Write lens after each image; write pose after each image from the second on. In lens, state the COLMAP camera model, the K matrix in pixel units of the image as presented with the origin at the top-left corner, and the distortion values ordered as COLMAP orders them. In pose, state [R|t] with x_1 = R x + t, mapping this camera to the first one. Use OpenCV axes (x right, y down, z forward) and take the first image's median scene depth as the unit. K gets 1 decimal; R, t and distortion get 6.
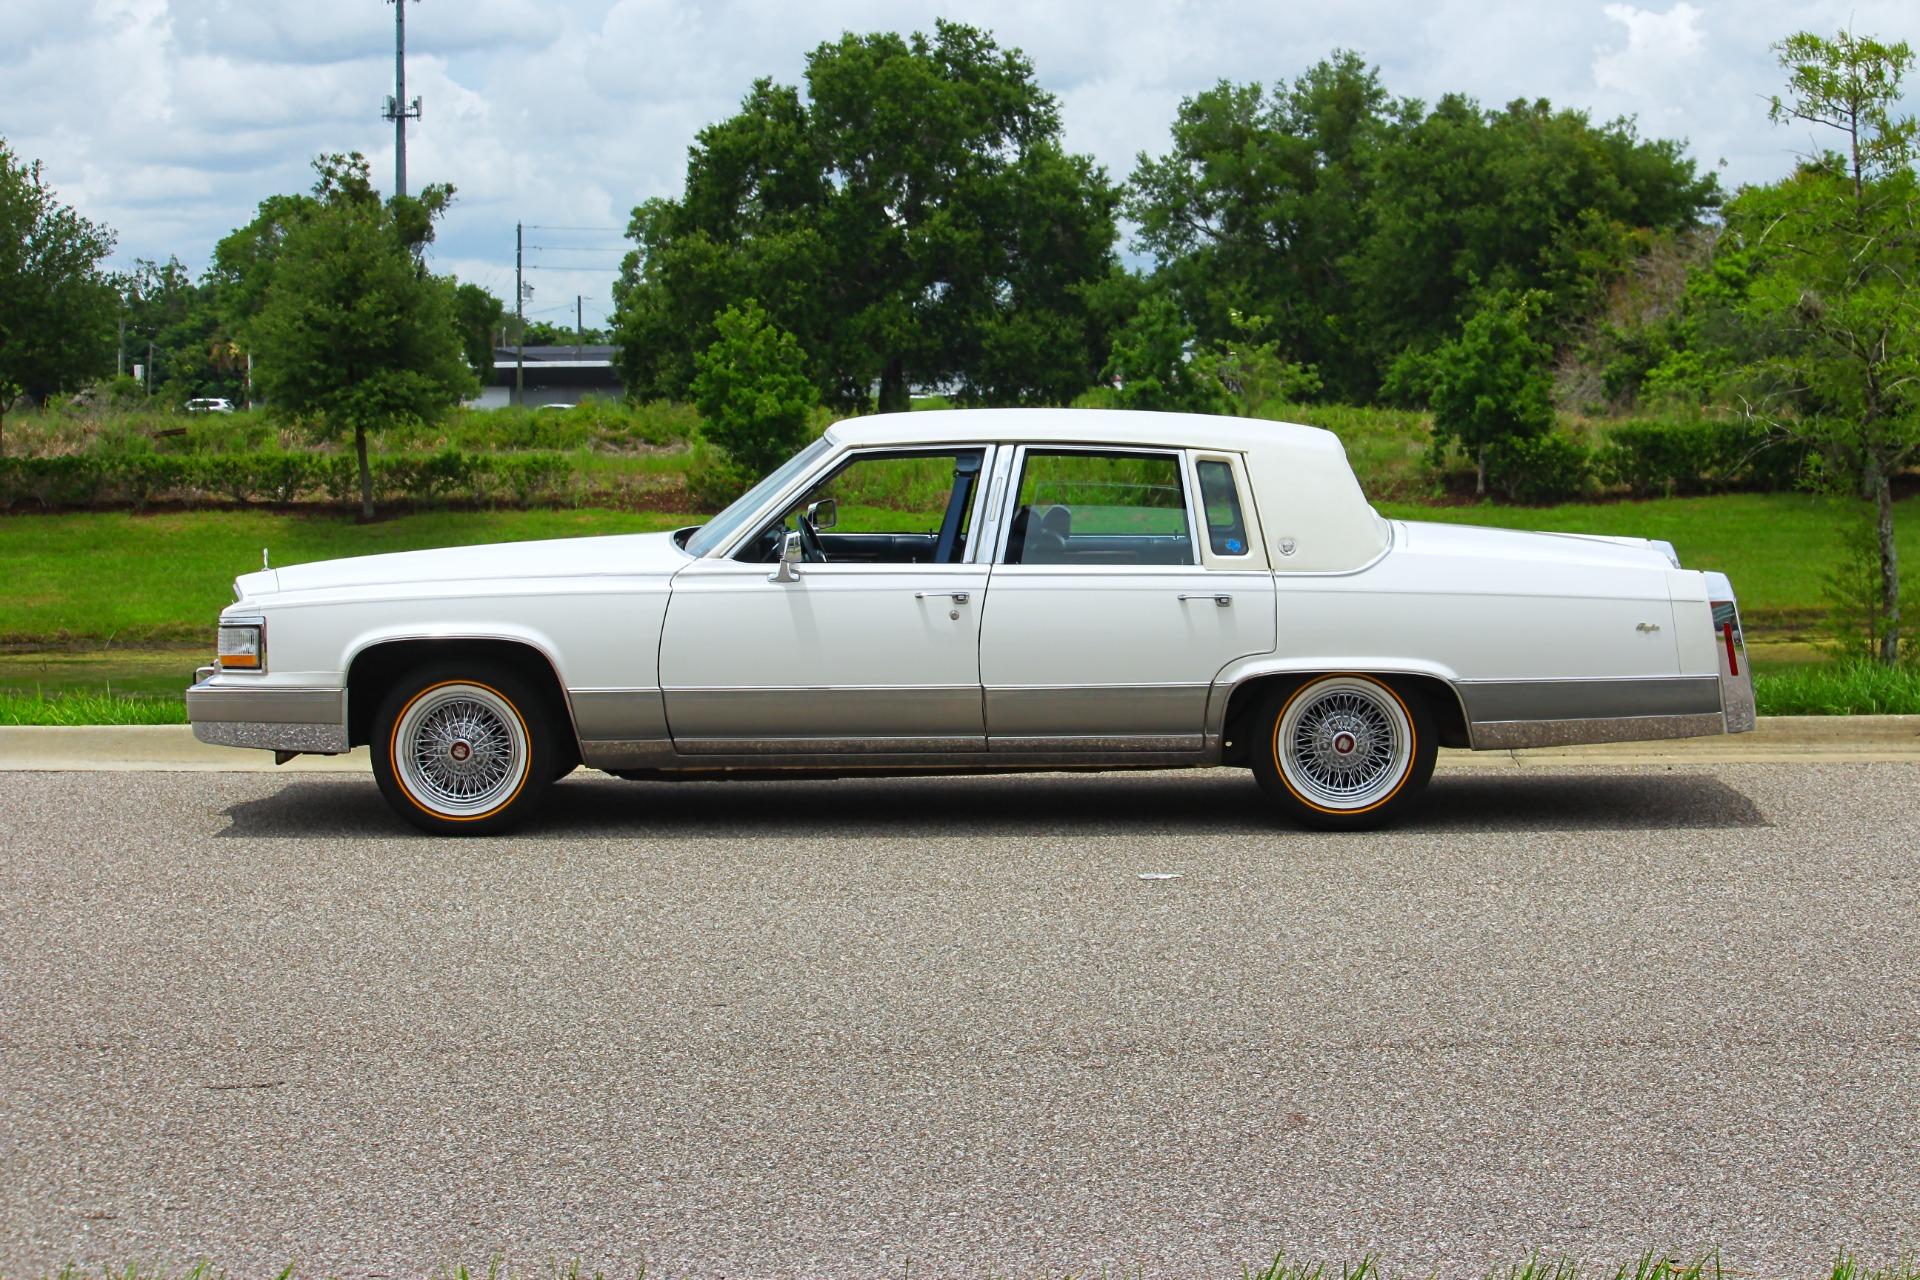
lens RADIAL K [[5008.9, 0, 1087.4], [0, 5008.9, 532.3], [0, 0, 1]] dist [-0.412454, -0.422309]
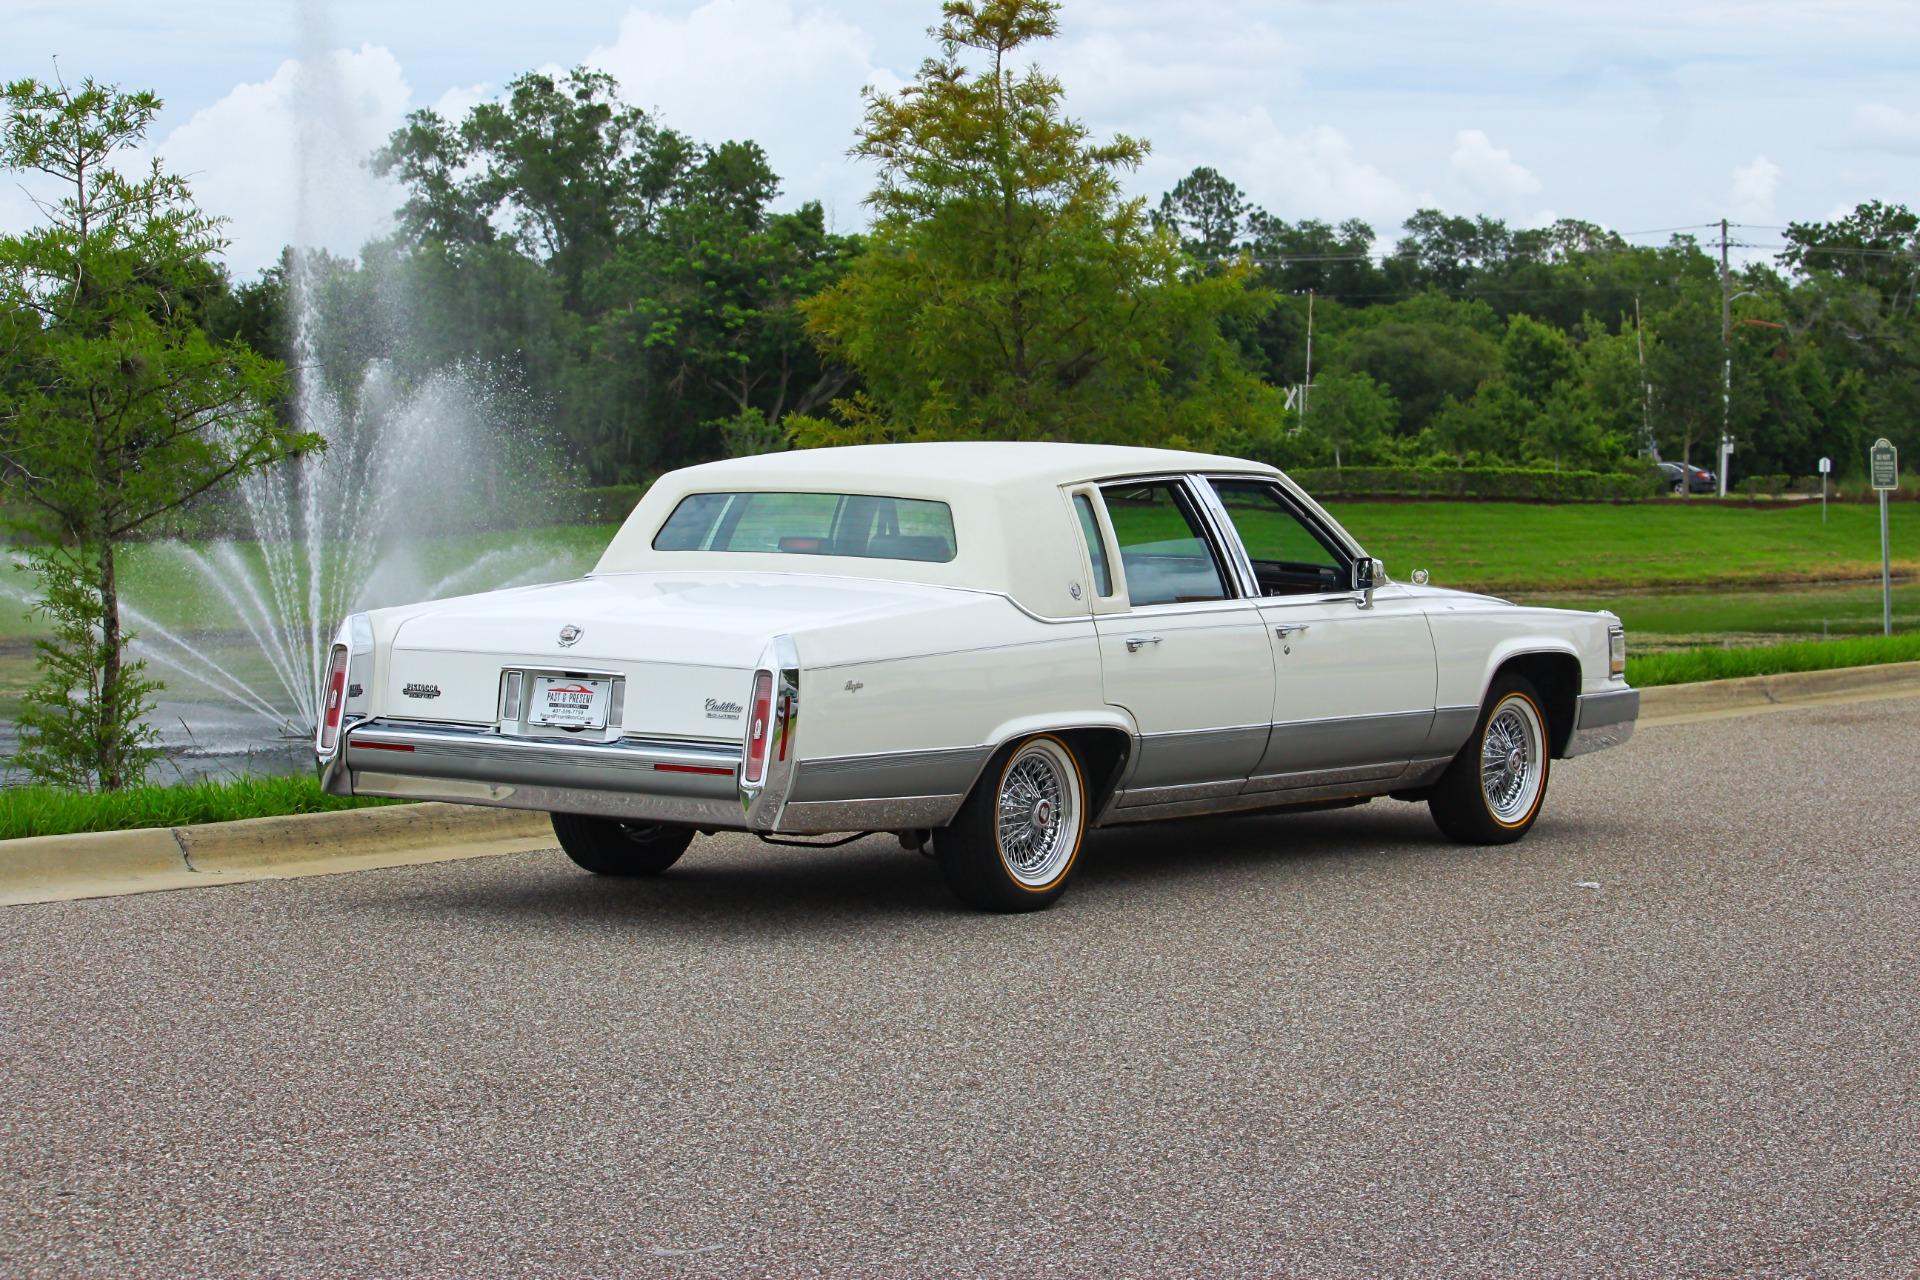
lens RADIAL K [[4892.6, 0, 965.2], [0, 4892.6, 561.1], [0, 0, 1]] dist [-0.407242, 0.093087]
pose [[0.547610, -0.013210, 0.836630, -0.831633], [0.027777, 0.999611, -0.002398, 0.000480], [-0.836273, 0.024552, 0.547764, 0.513604]]
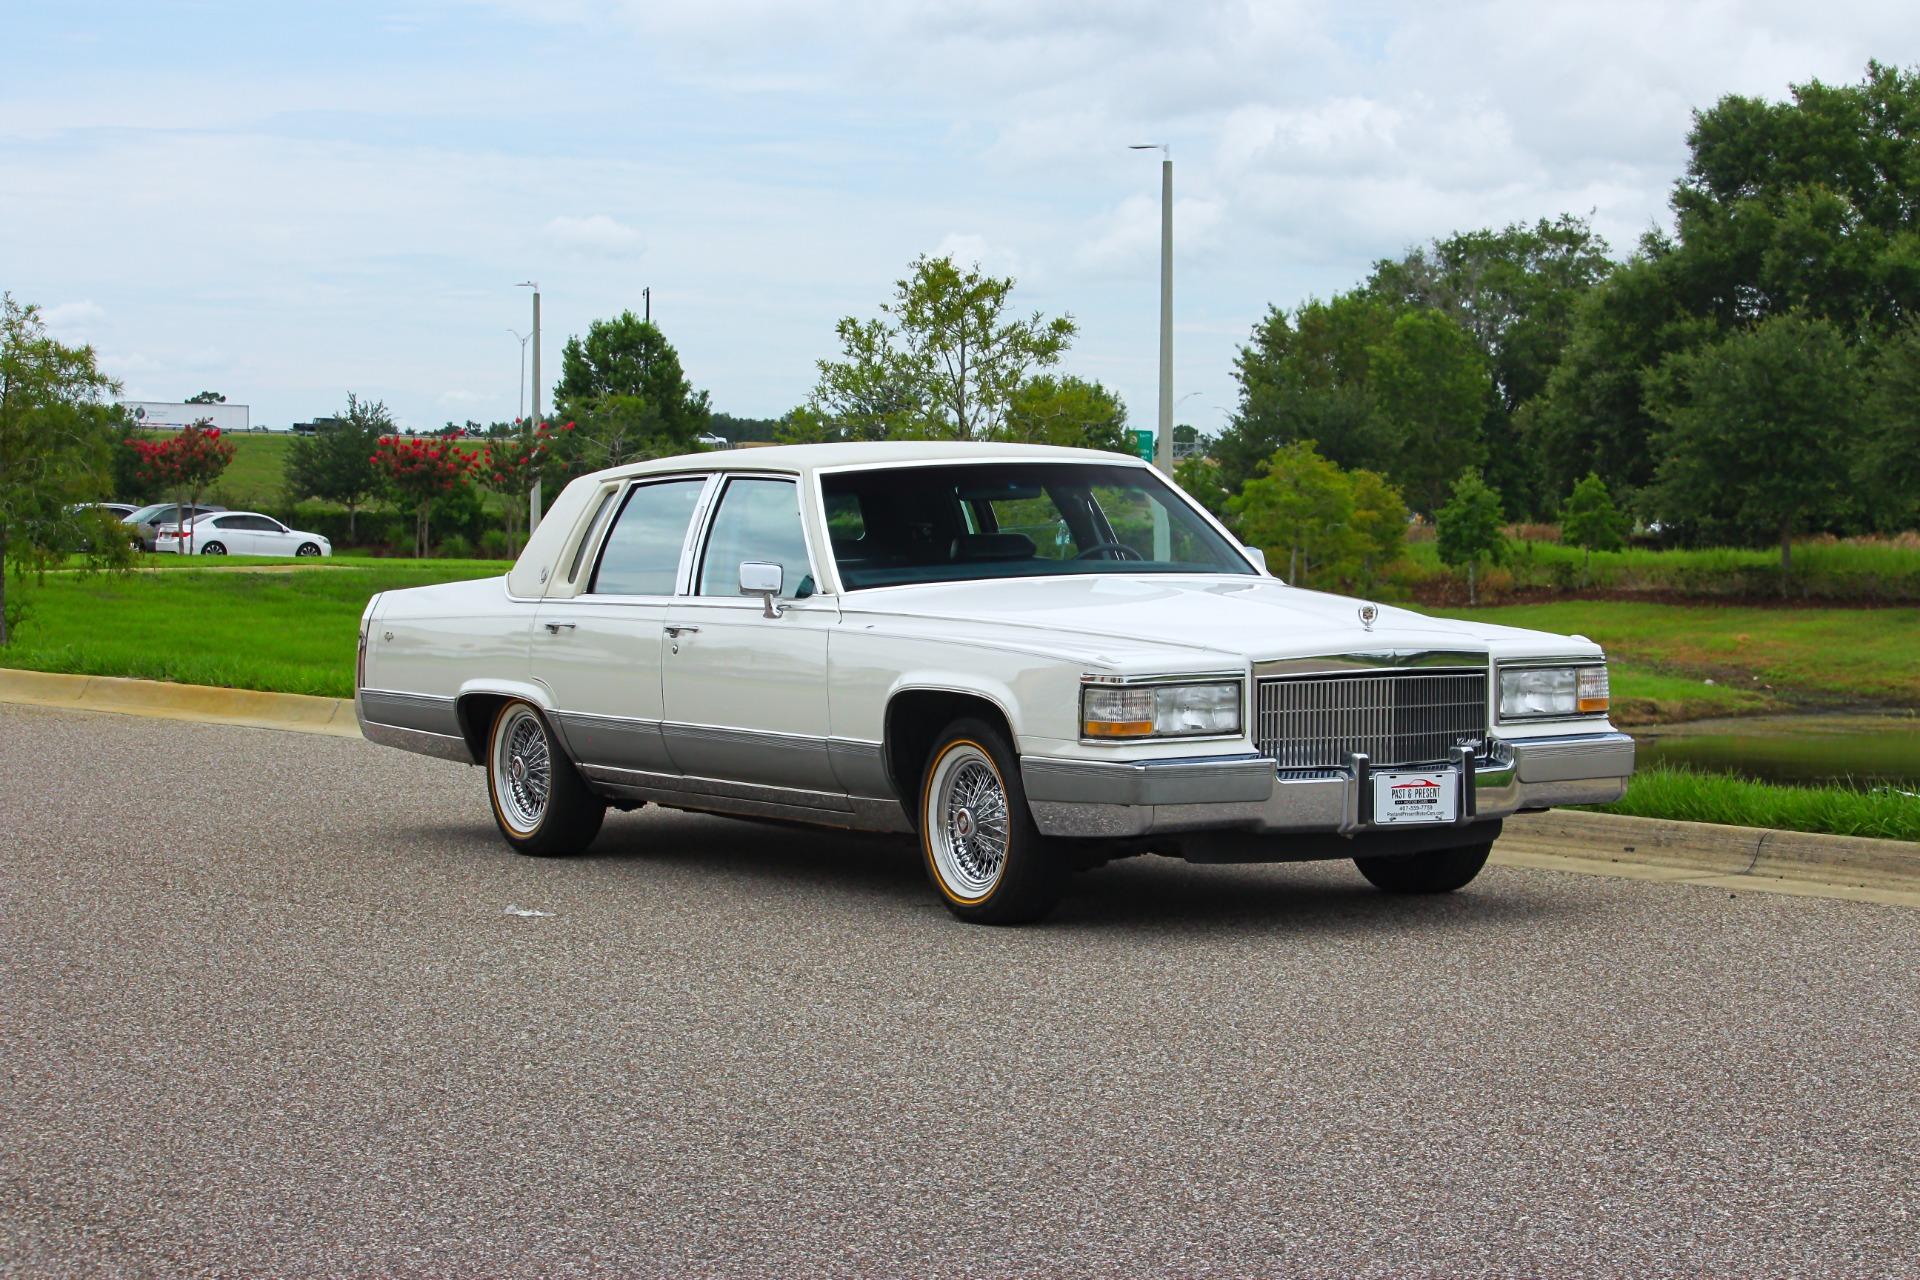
lens RADIAL K [[4996.8, 0, 961.1], [0, 4996.8, 679.2], [0, 0, 1]] dist [-0.467504, 0.390012]
pose [[0.537883, 0.041380, -0.842003, 0.796462], [-0.038292, 0.998963, 0.024632, -0.002634], [0.842149, 0.018993, 0.538910, 0.513913]]
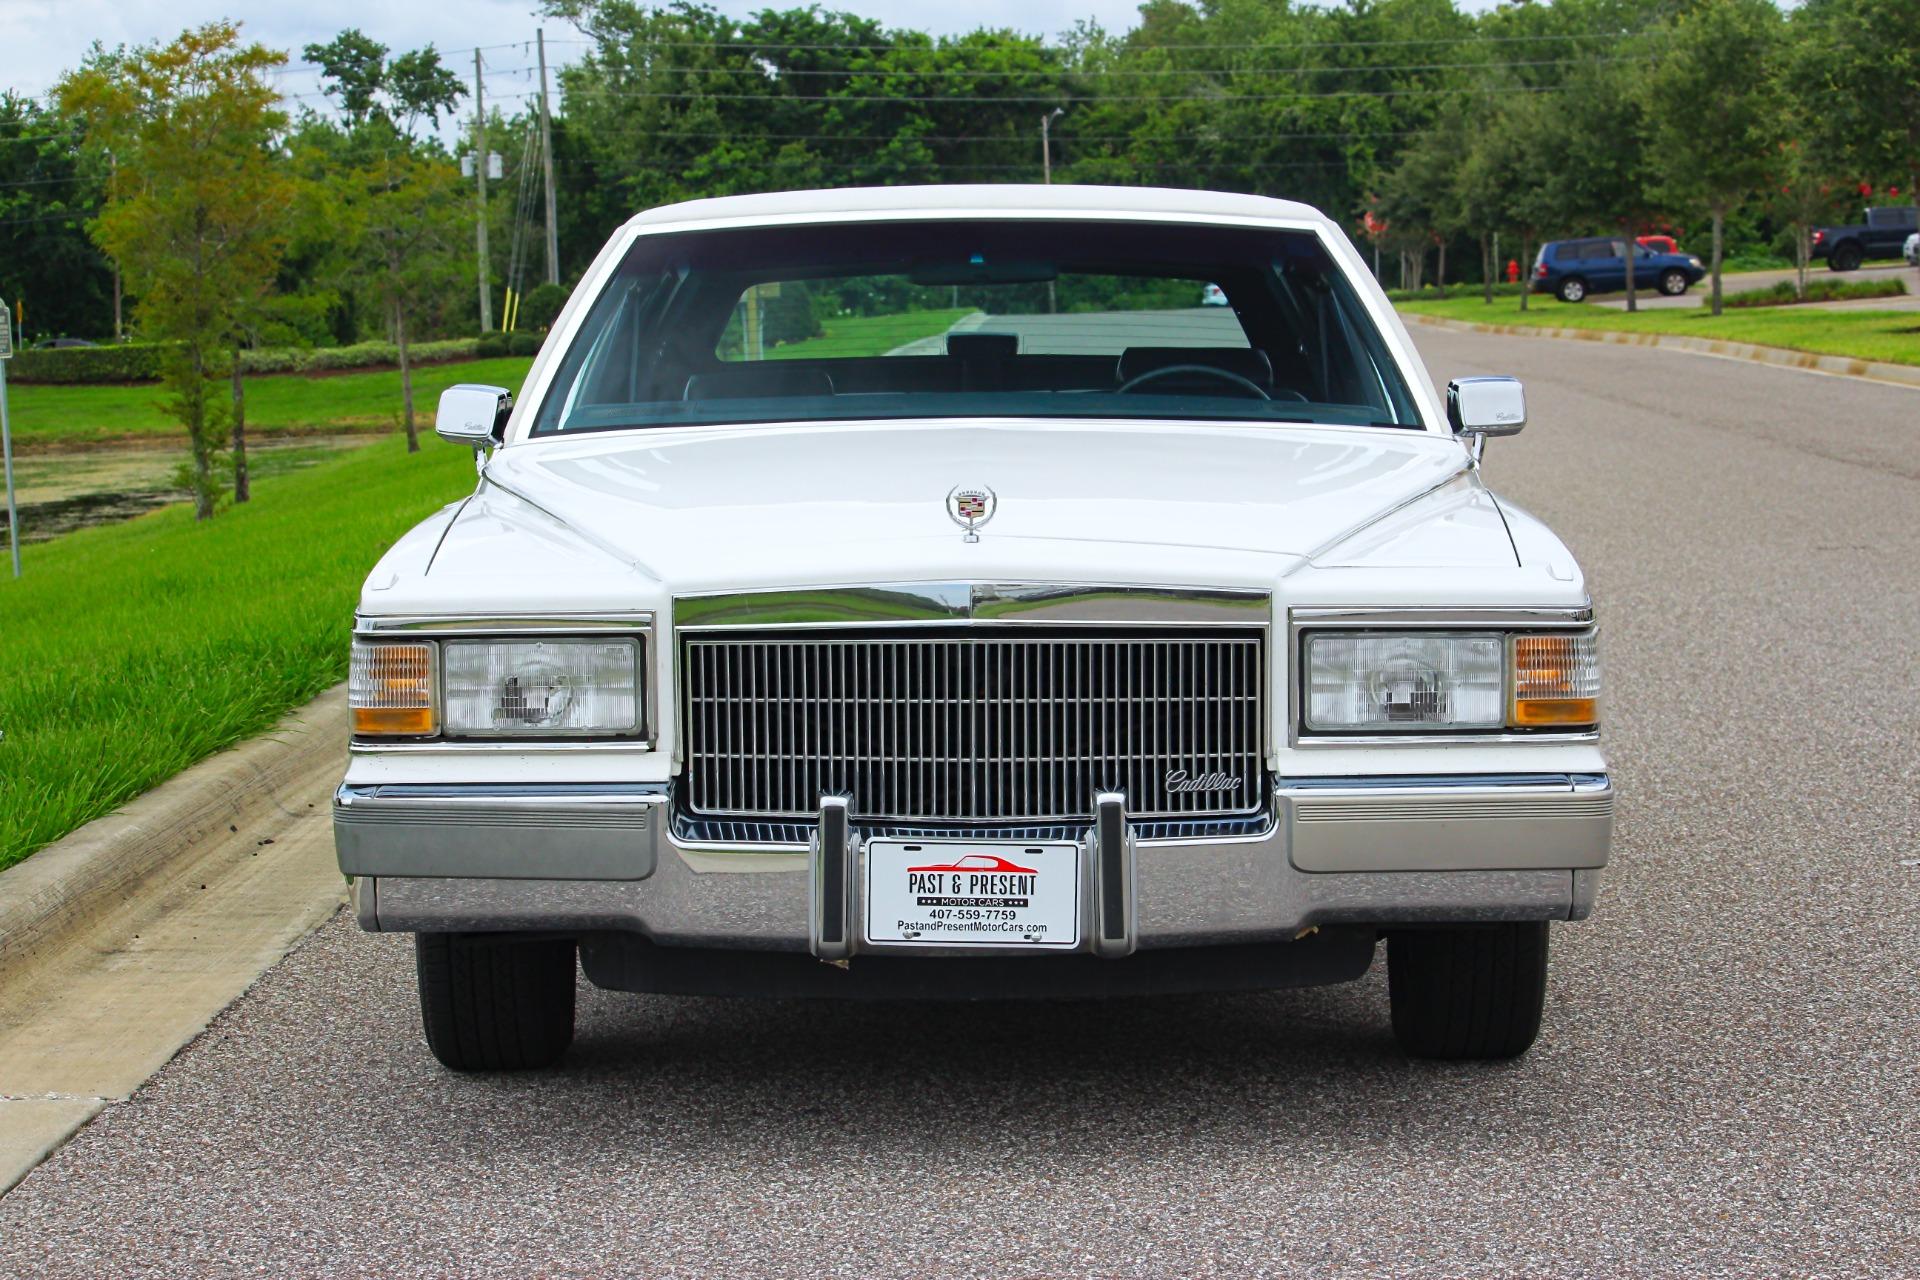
lens RADIAL K [[4882.4, 0, 959.9], [0, 4882.4, 637.4], [0, 0, 1]] dist [-0.366711, -0.369413]
pose [[0.011790, 0.073185, -0.997249, 0.526713], [-0.048700, 0.996176, 0.072531, -0.013835], [0.998744, 0.047711, 0.015309, 1.015573]]
